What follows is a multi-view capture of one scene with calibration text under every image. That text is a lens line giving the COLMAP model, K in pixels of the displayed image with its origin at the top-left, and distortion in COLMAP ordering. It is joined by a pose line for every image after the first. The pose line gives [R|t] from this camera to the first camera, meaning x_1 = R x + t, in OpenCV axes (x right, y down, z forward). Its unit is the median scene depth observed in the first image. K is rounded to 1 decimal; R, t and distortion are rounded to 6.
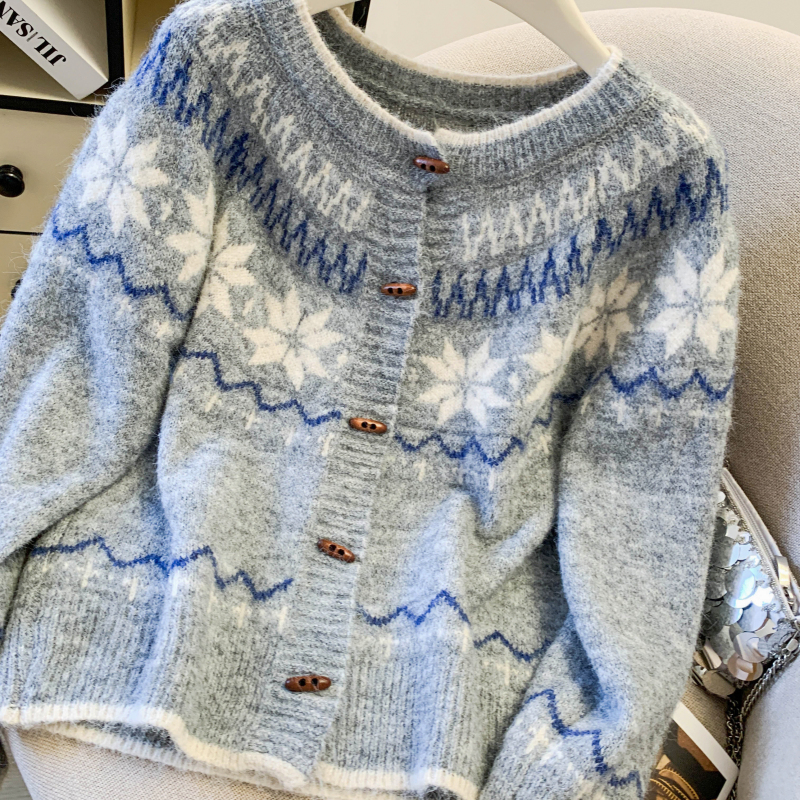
lens RADIAL K [[809.0, 0, 408.8], [0, 809.0, 385.5], [0, 0, 1]] dist [0.123319, -0.341503]
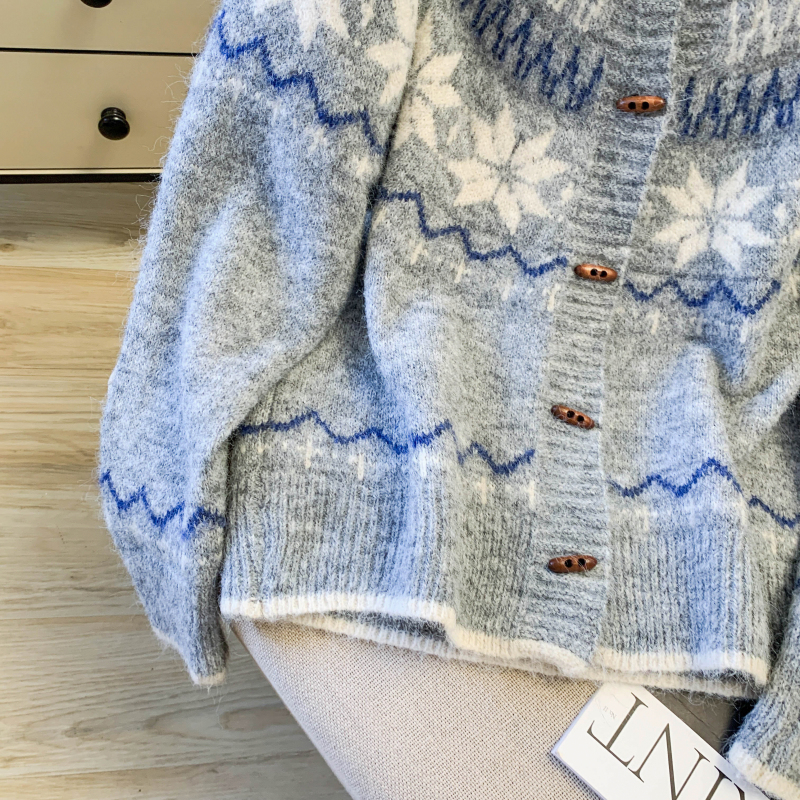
lens RADIAL K [[809.0, 0, 408.8], [0, 809.0, 385.5], [0, 0, 1]] dist [0.123319, -0.341503]
pose [[0.999313, -0.035237, -0.011444, -0.252355], [0.036861, 0.976696, 0.211438, -0.024546], [0.003727, -0.211714, 0.977325, 0.135219]]
